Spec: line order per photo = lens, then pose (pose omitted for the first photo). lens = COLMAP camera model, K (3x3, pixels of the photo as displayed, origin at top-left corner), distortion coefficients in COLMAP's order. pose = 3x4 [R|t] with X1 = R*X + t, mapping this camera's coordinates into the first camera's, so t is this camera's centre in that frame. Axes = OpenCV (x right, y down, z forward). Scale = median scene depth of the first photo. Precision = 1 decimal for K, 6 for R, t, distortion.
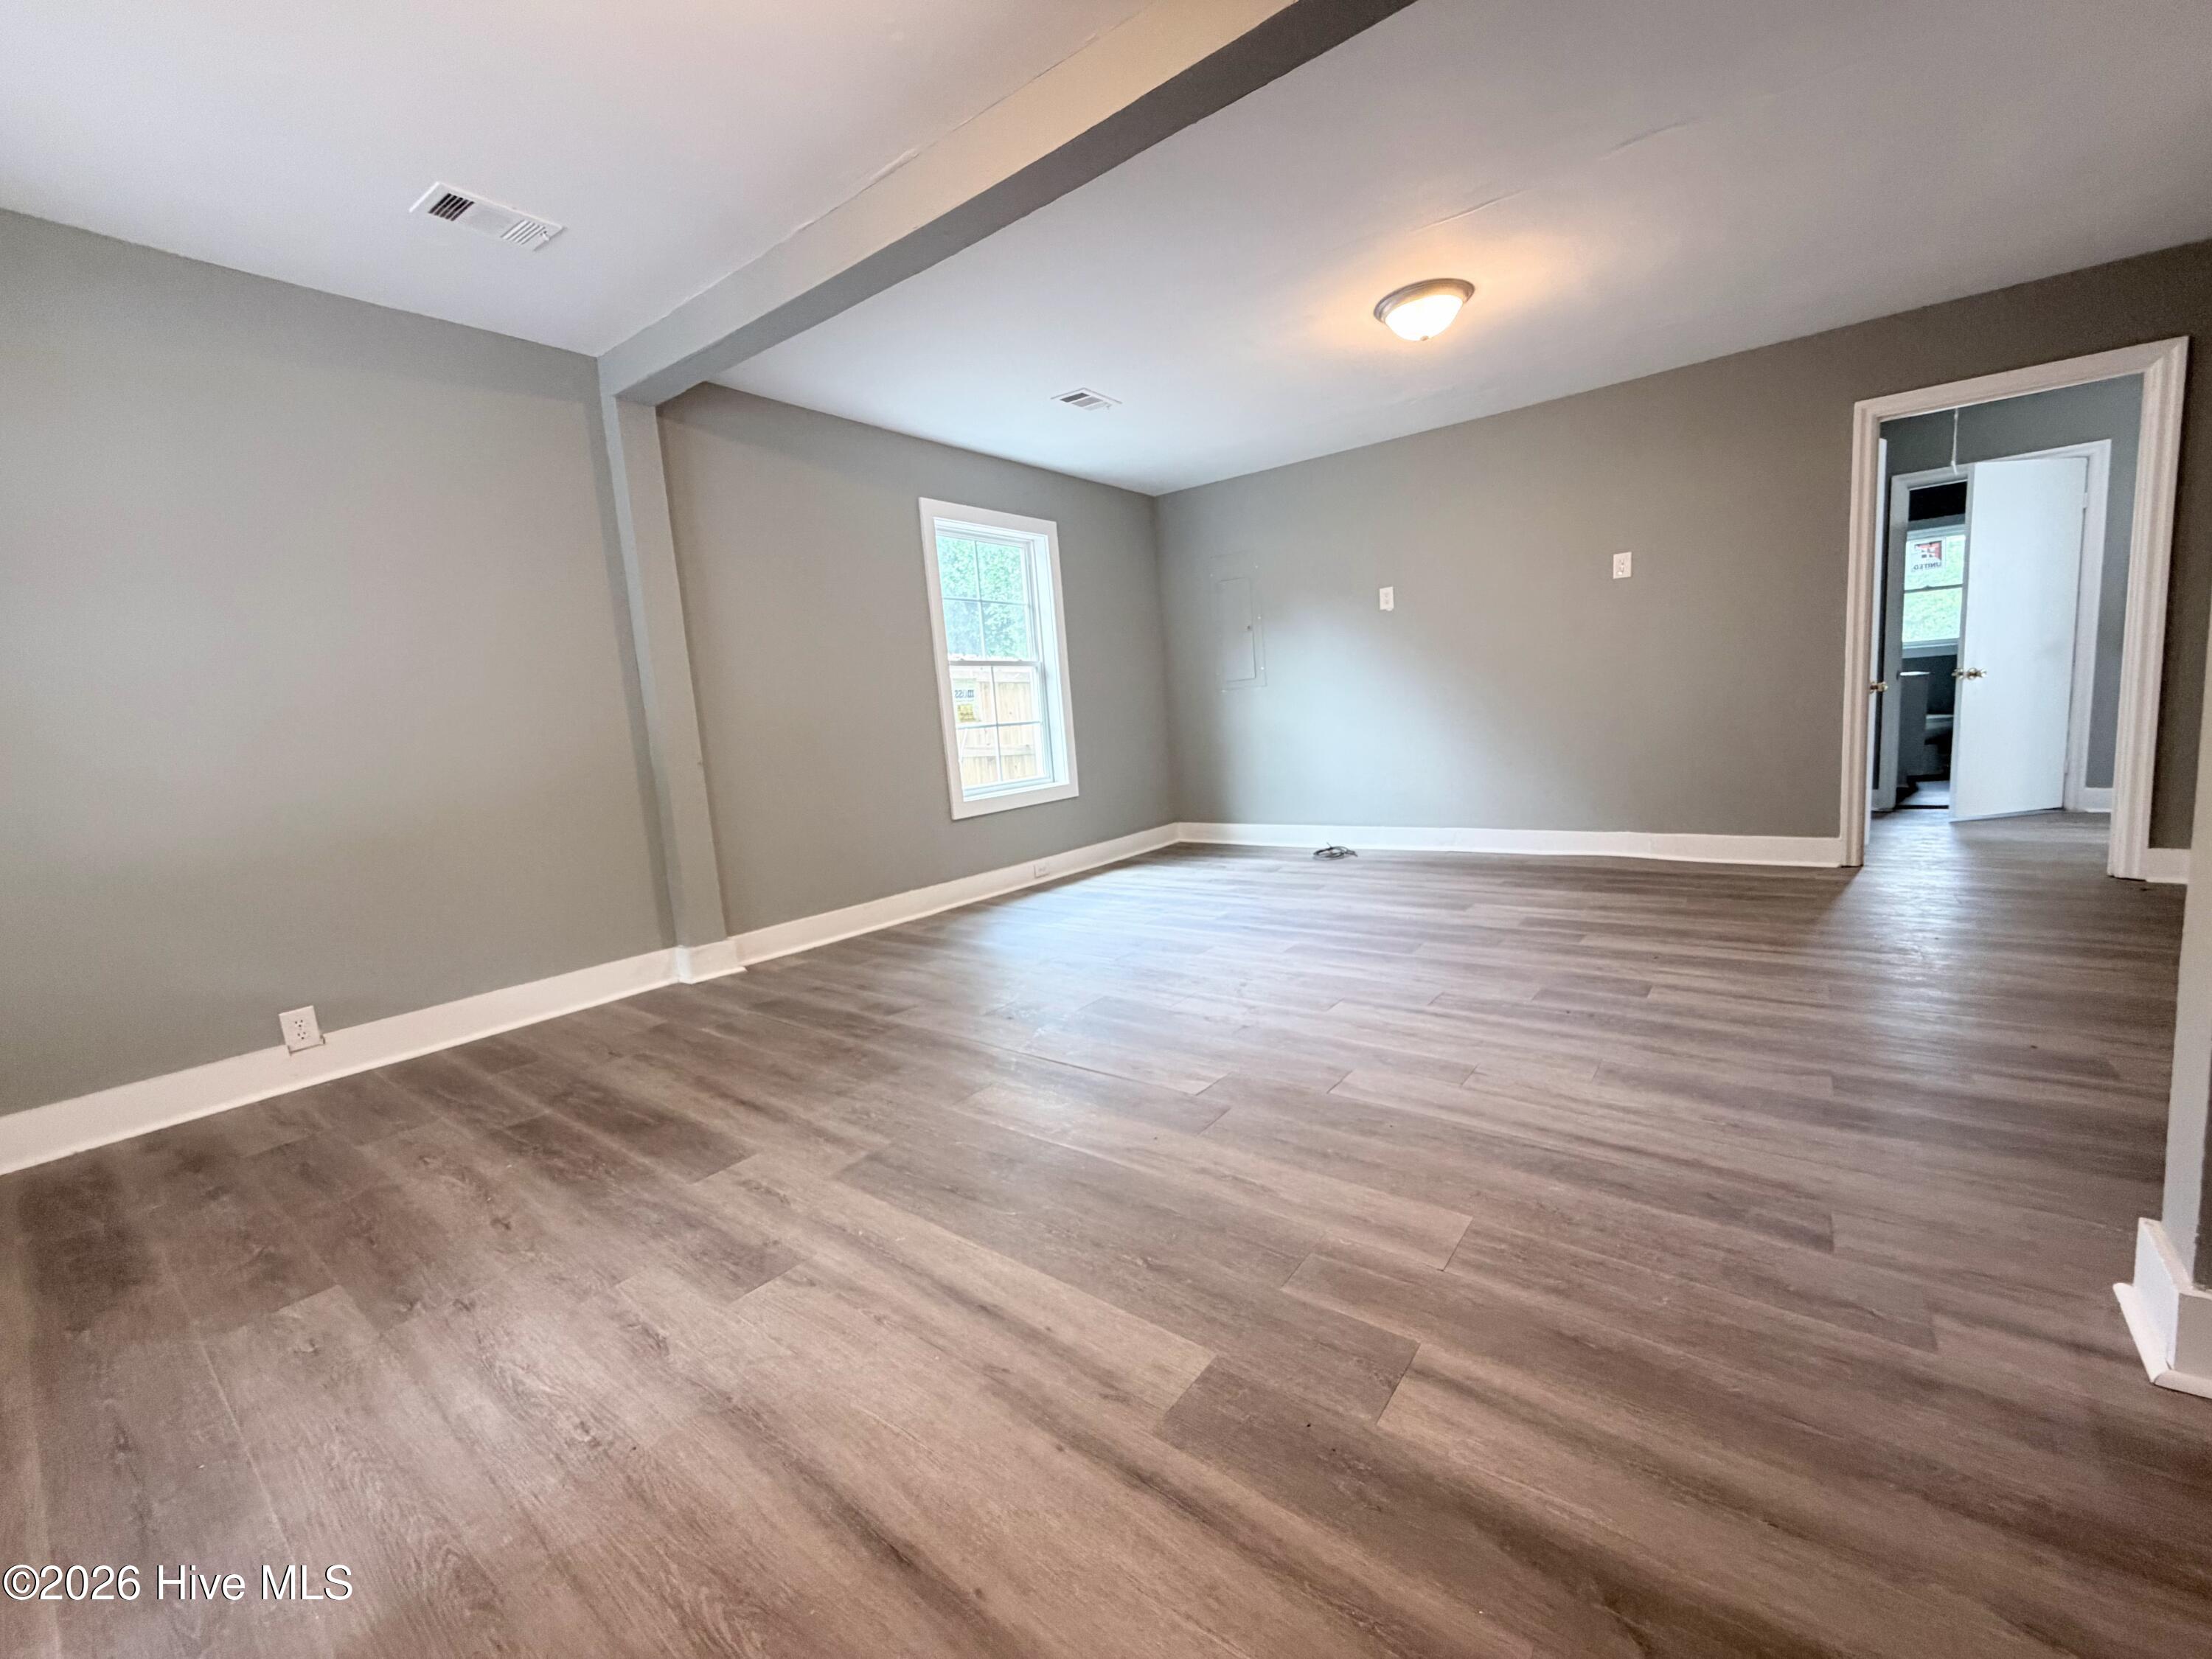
lens RADIAL K [[890.0, 0, 1102.2], [0, 890.0, 828.8], [0, 0, 1]] dist [0.000014, -0.000321]
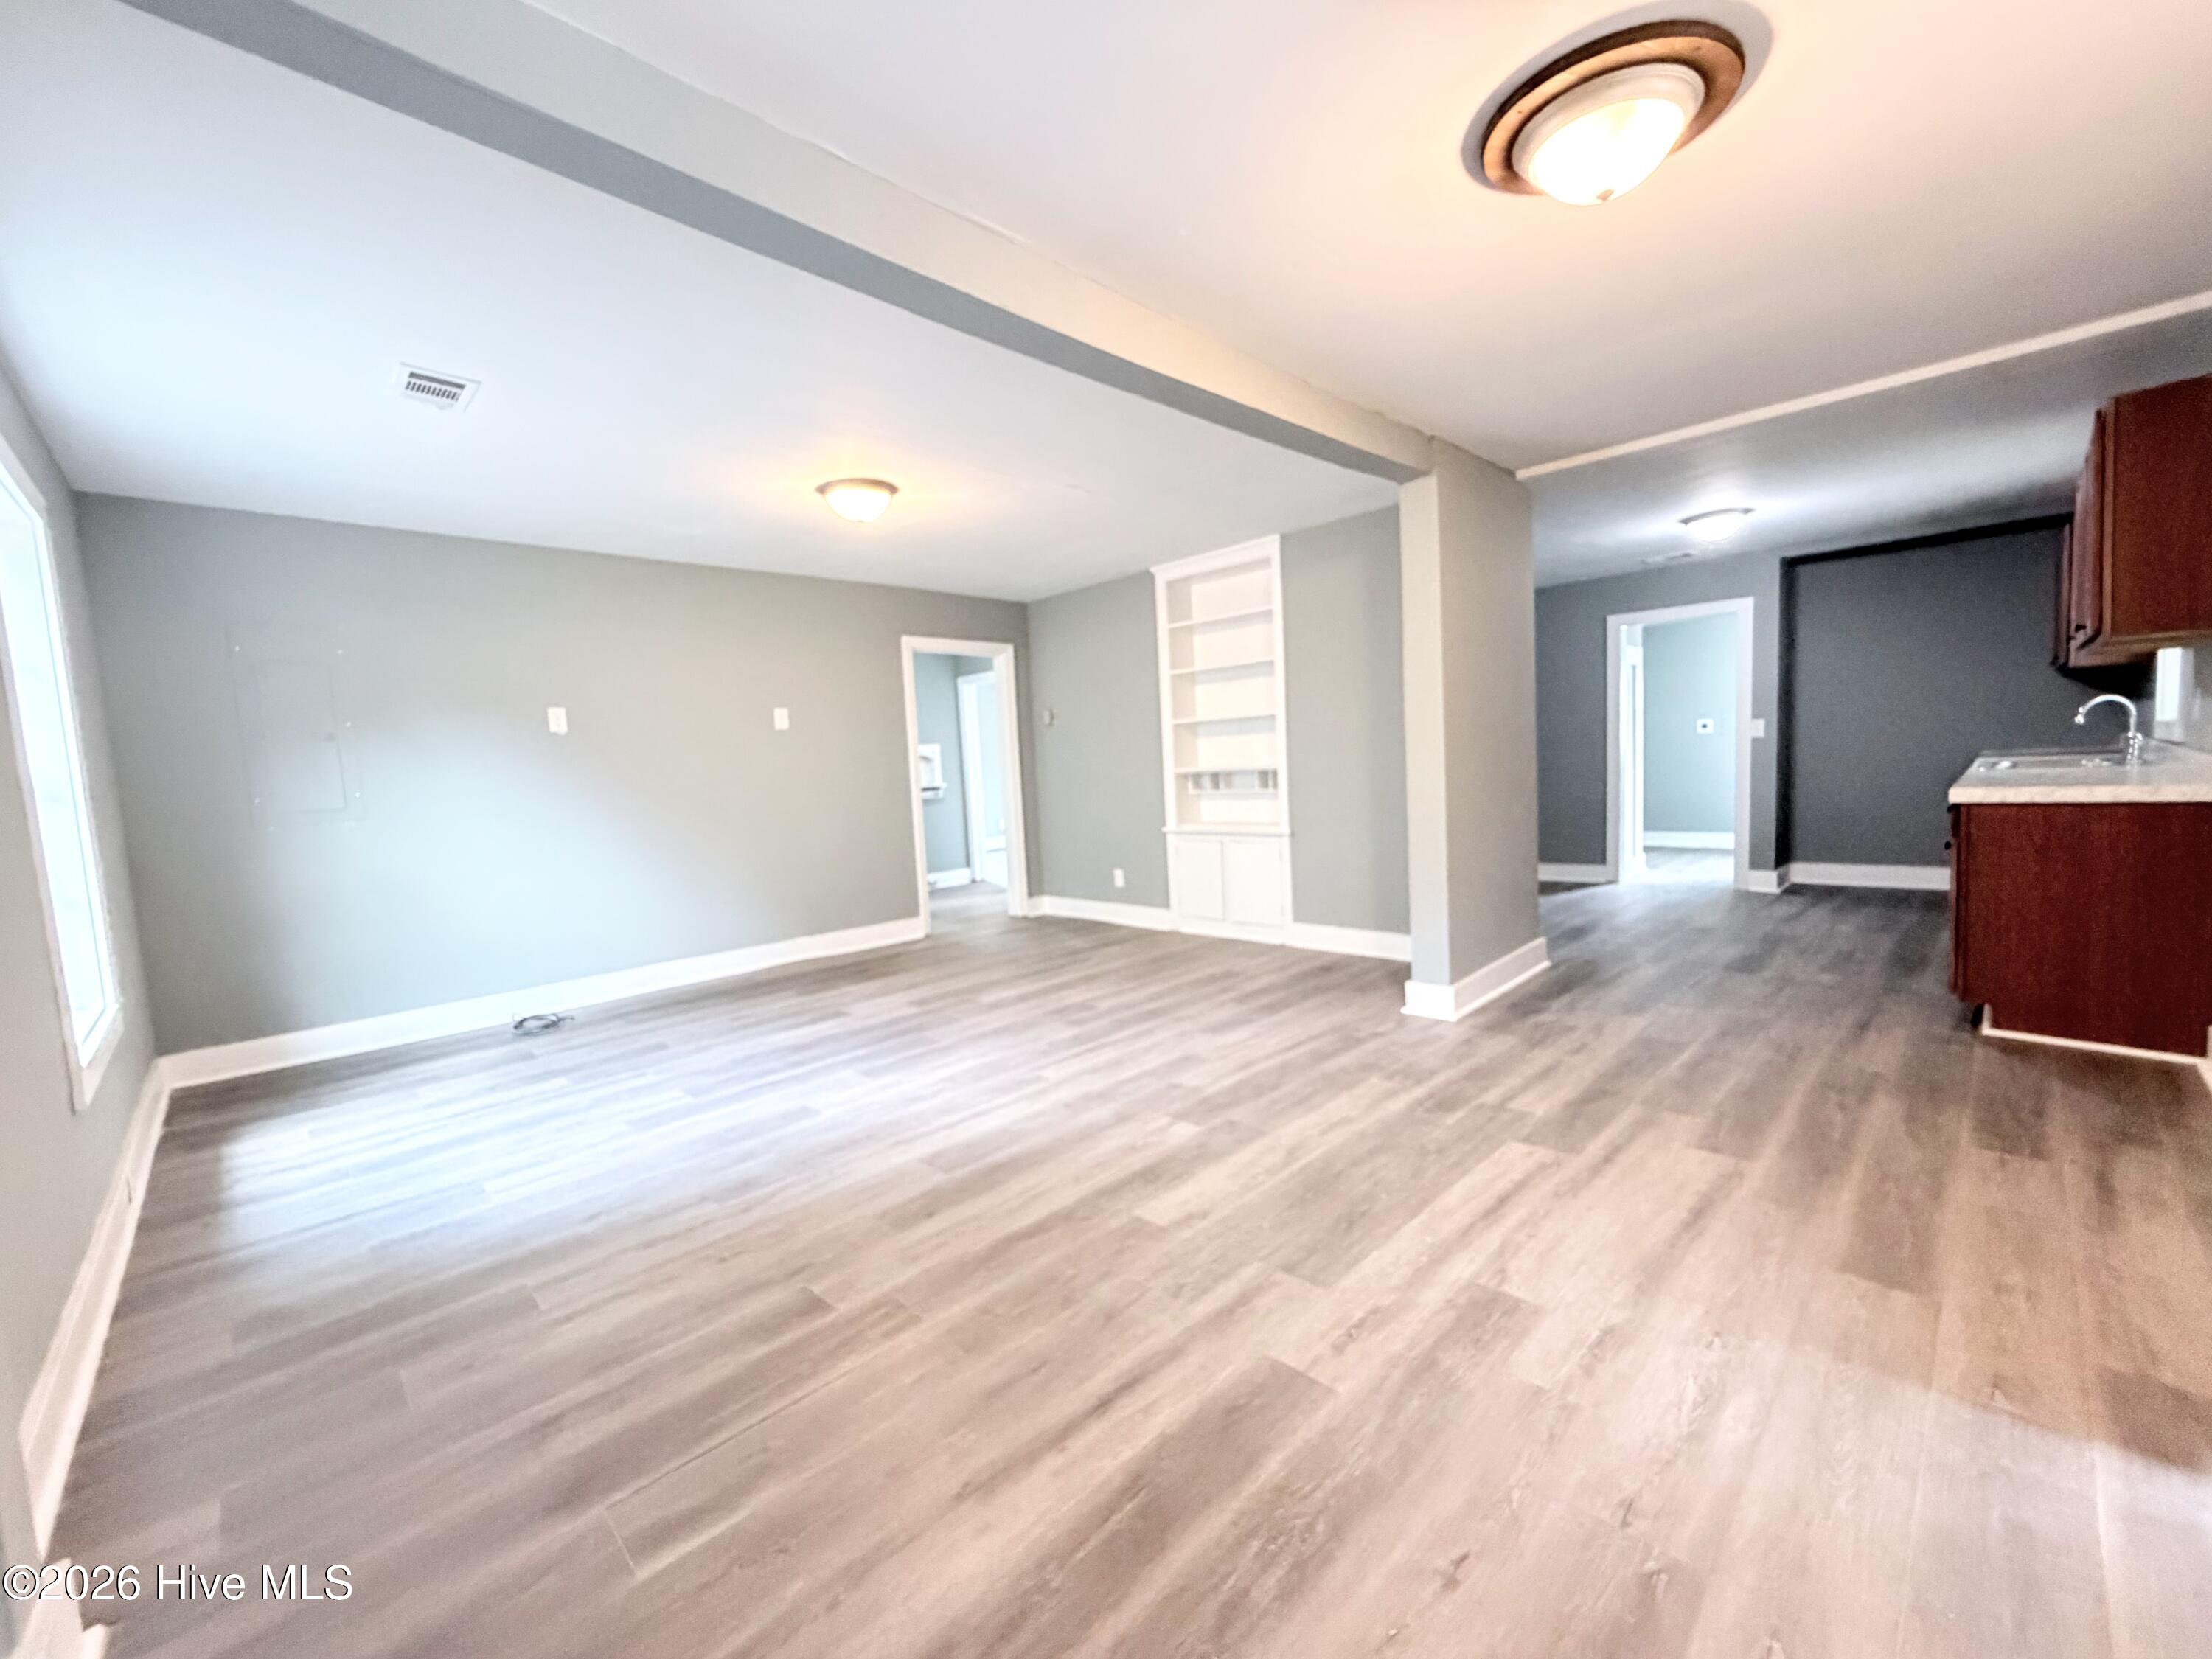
lens RADIAL K [[890.0, 0, 1102.2], [0, 890.0, 828.8], [0, 0, 1]] dist [0.000014, -0.000321]
pose [[0.137141, -0.010079, 0.990500, -1.194231], [0.169419, 0.985453, -0.013429, -0.125850], [-0.975956, 0.169651, 0.136854, 0.935774]]
